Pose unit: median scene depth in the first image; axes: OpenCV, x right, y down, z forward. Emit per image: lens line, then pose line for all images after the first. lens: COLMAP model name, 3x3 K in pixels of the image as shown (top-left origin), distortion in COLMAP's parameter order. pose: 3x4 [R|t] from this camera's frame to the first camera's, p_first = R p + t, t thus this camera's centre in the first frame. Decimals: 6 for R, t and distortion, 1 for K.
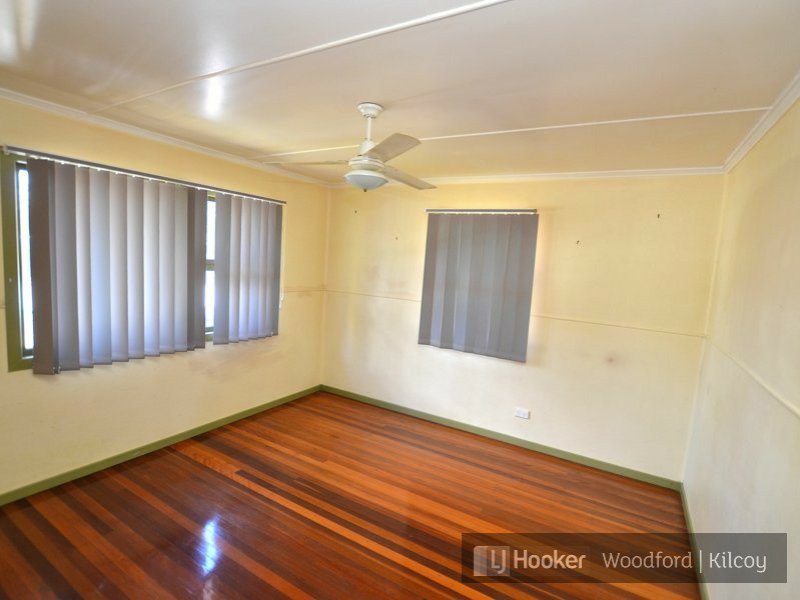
lens RADIAL K [[404.6, 0, 401.2], [0, 404.6, 300.0], [0, 0, 1]] dist [-0.005562, 0.000487]
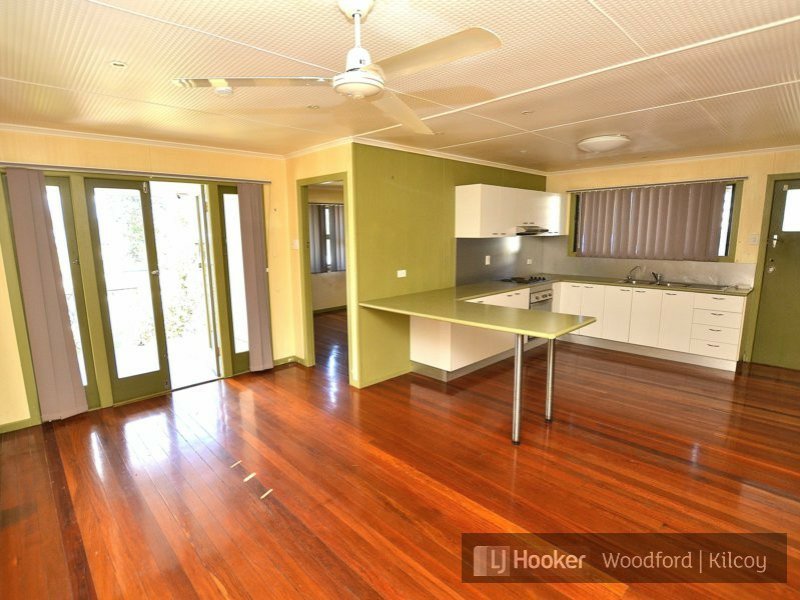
lens RADIAL K [[404.6, 0, 399.0], [0, 404.6, 298.9], [0, 0, 1]] dist [-0.005562, 0.000487]
pose [[0.960156, -0.027496, -0.278107, 0.532164], [0.041986, 0.998046, 0.046277, 0.172473], [0.276291, -0.056110, 0.959435, -1.087528]]
